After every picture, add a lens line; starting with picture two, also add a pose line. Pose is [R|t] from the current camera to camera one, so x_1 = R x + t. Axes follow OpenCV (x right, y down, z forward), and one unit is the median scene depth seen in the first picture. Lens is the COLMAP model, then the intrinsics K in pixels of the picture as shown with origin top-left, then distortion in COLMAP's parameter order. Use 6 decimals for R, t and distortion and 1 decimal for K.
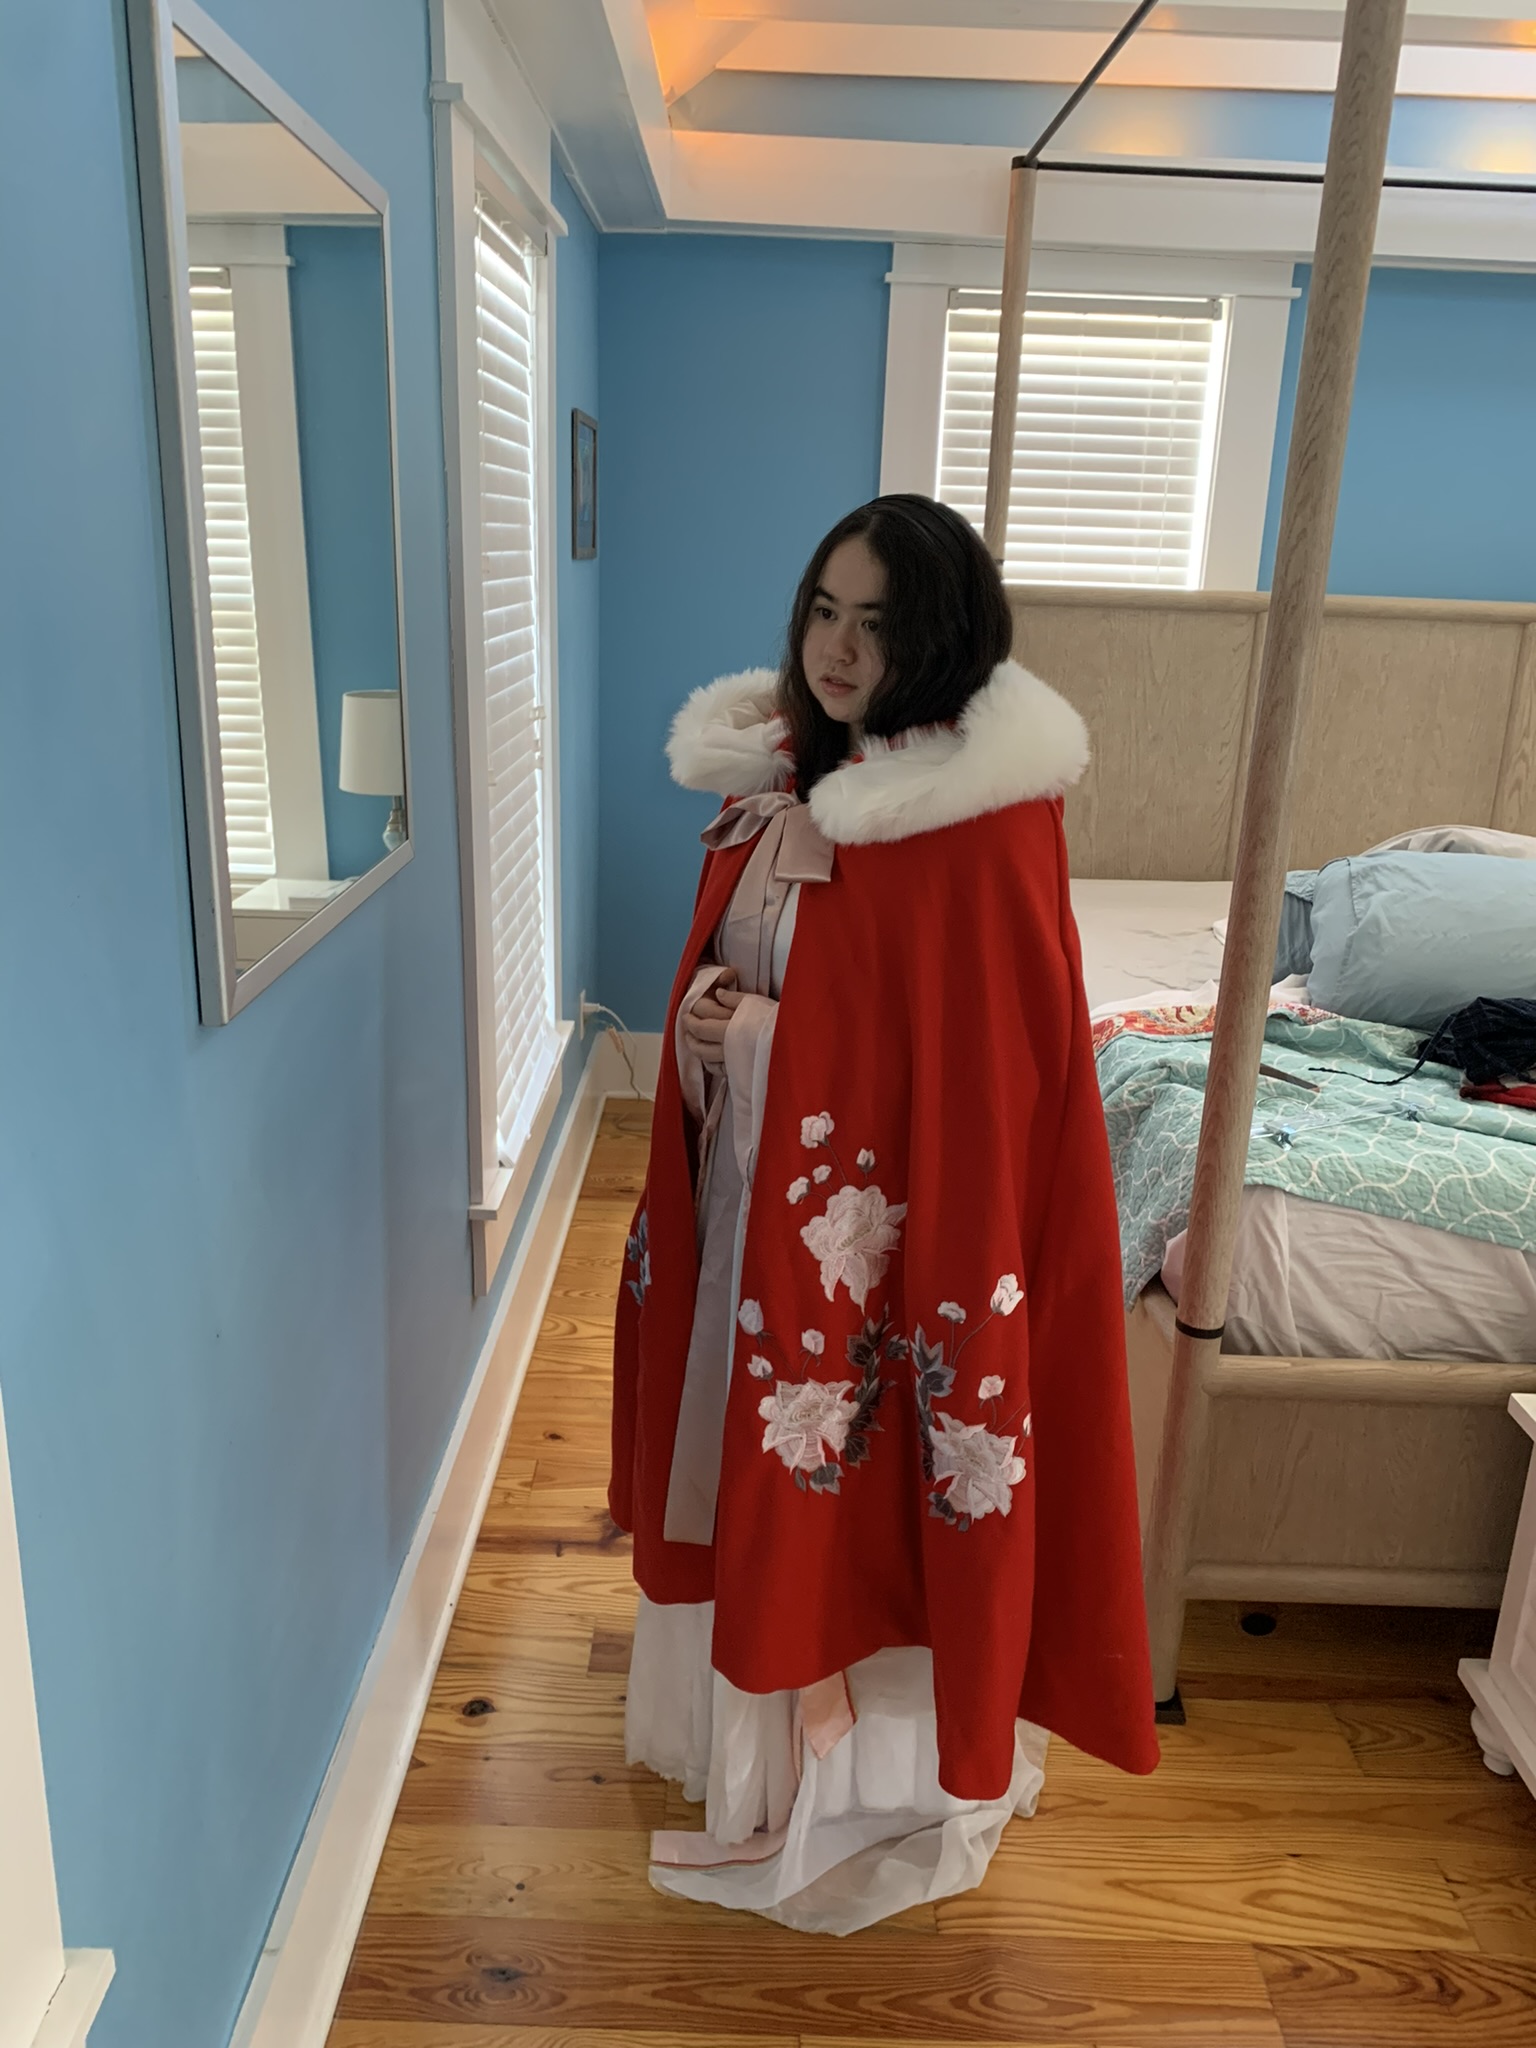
lens RADIAL K [[1546.8, 0, 756.7], [0, 1546.8, 1022.7], [0, 0, 1]] dist [-0.001519, 0.002712]
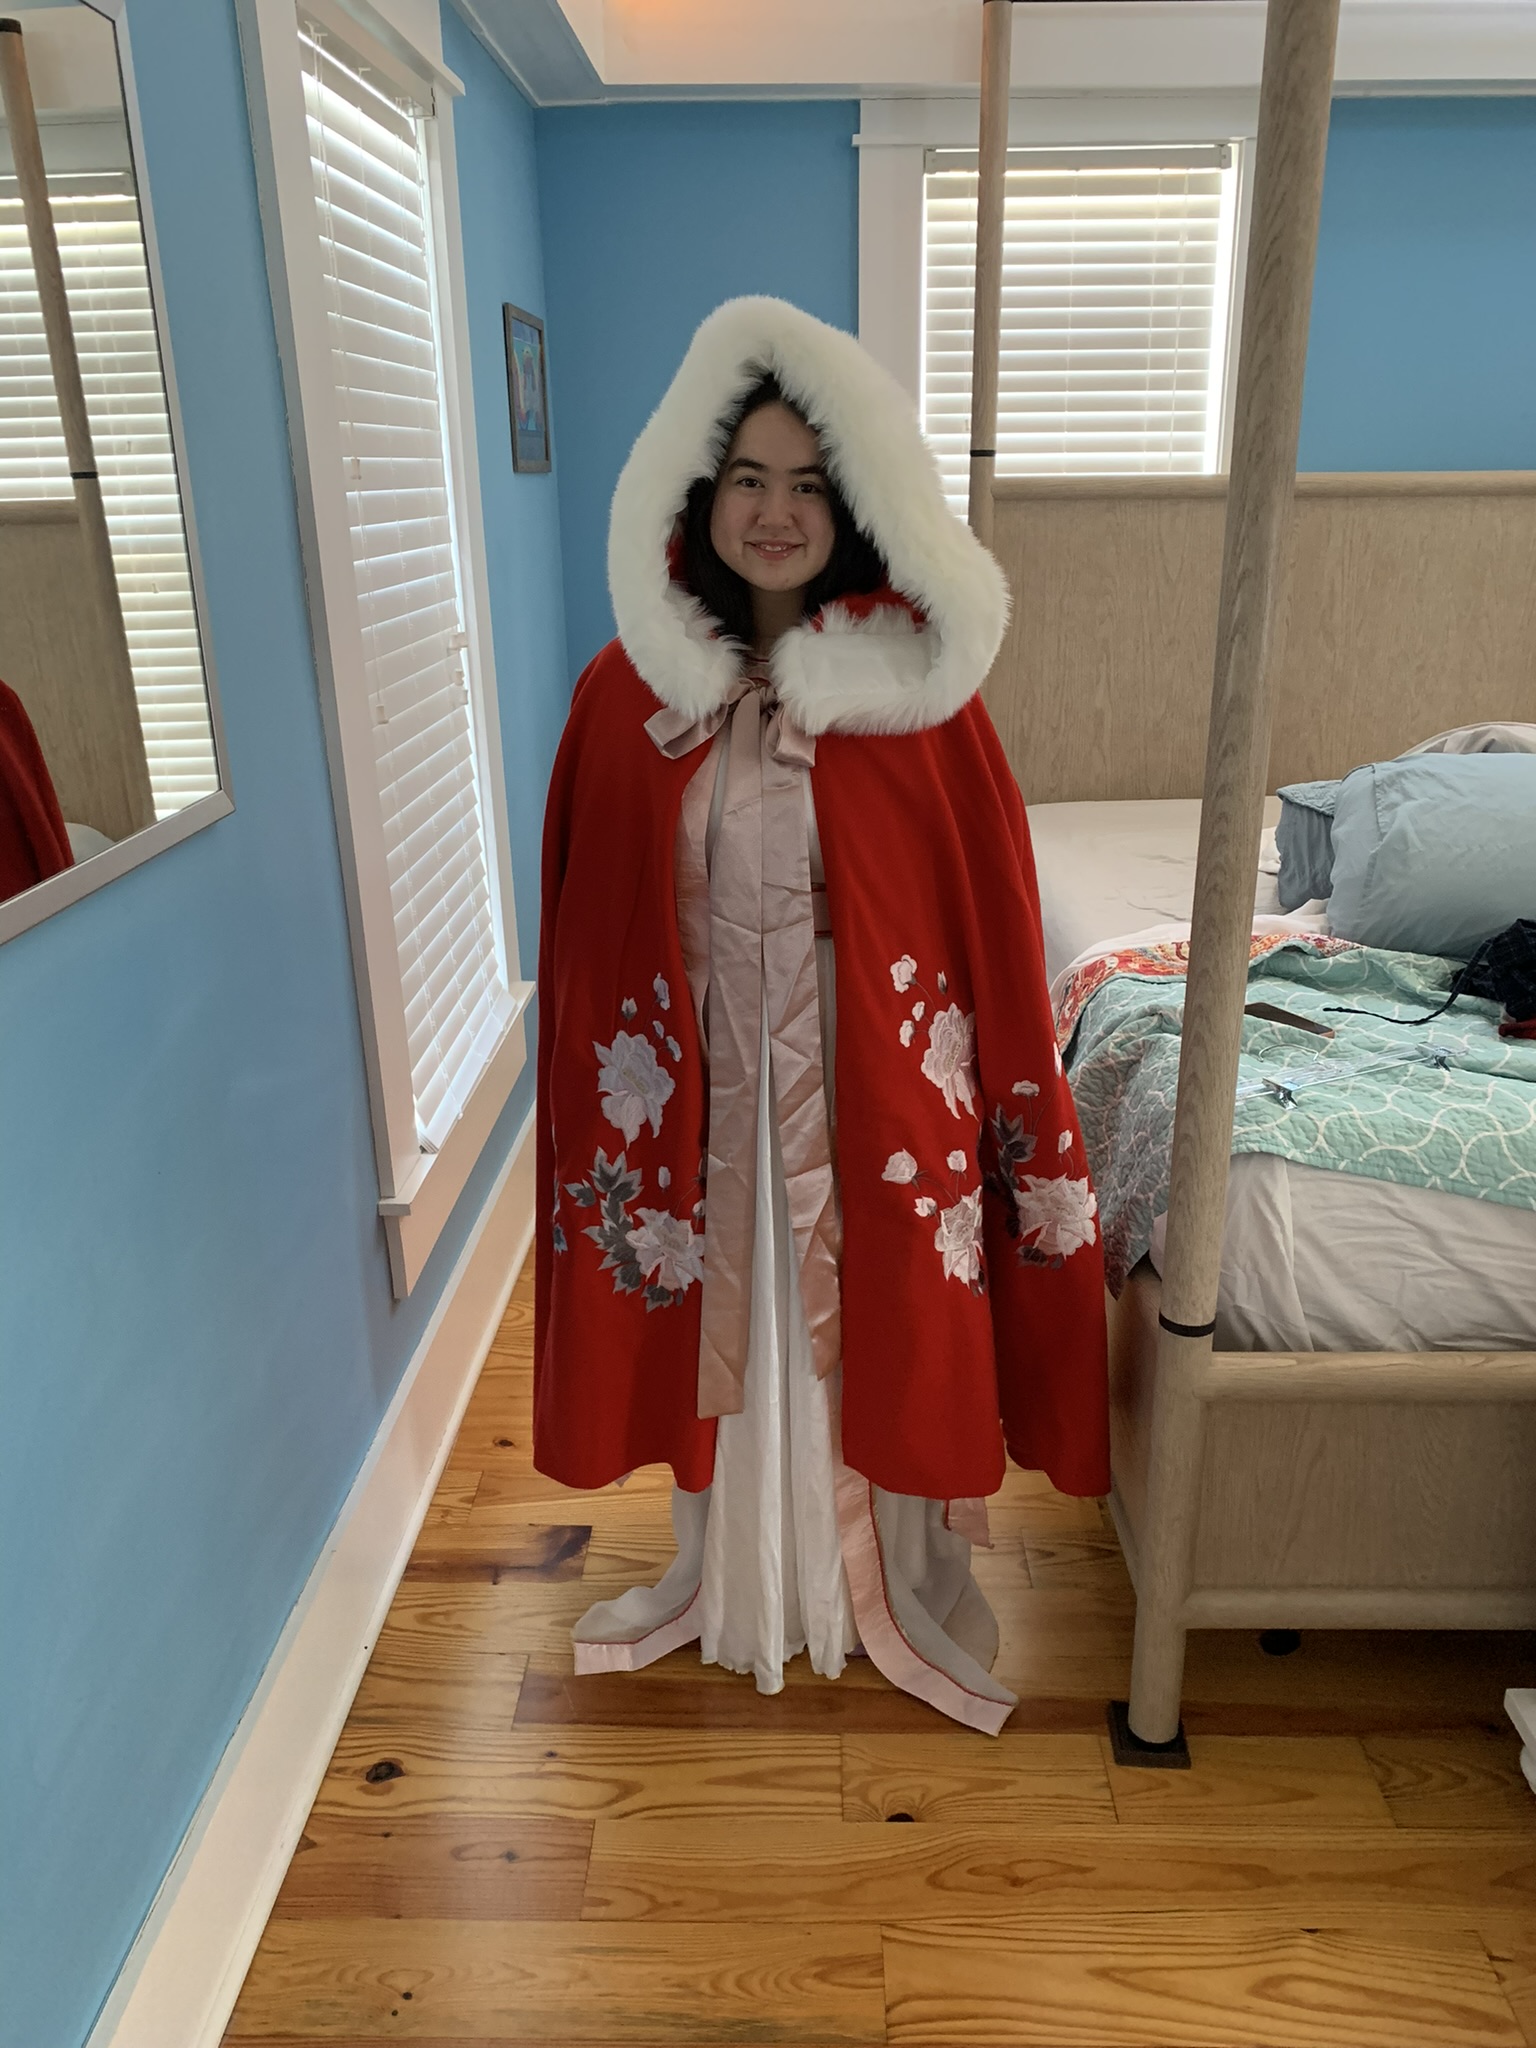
lens RADIAL K [[1546.8, 0, 782.3], [0, 1546.8, 1026.5], [0, 0, 1]] dist [-0.001519, 0.002712]
pose [[0.998744, -0.039600, -0.030707, 0.079919], [0.040882, 0.998267, 0.042326, -0.009884], [0.028978, -0.043528, 0.998632, 0.122908]]
